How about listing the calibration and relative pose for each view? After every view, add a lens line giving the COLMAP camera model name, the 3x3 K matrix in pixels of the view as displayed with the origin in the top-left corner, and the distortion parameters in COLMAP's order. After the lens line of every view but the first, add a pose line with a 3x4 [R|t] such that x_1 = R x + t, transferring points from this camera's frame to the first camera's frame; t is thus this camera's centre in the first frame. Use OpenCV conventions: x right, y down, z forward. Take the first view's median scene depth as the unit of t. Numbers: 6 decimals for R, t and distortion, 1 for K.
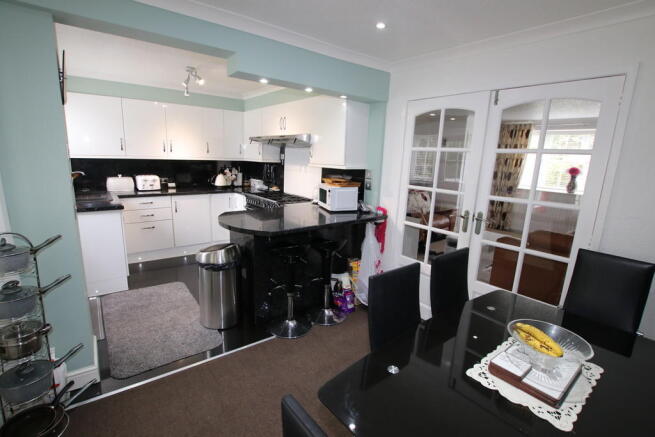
lens RADIAL K [[306.4, 0, 327.5], [0, 306.4, 218.5], [0, 0, 1]] dist [-0.026049, -0.000121]
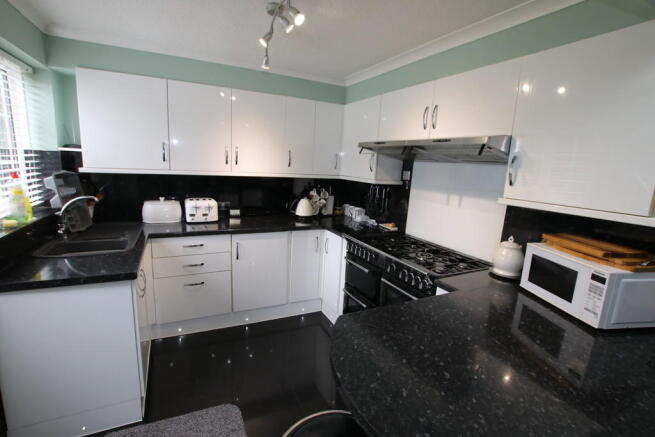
lens RADIAL K [[306.4, 0, 327.5], [0, 306.4, 218.5], [0, 0, 1]] dist [-0.026049, -0.000121]
pose [[0.979521, 0.051421, -0.194664, -0.186992], [-0.056699, 0.998157, -0.021632, -0.099083], [0.193193, 0.032226, 0.980631, 0.393947]]
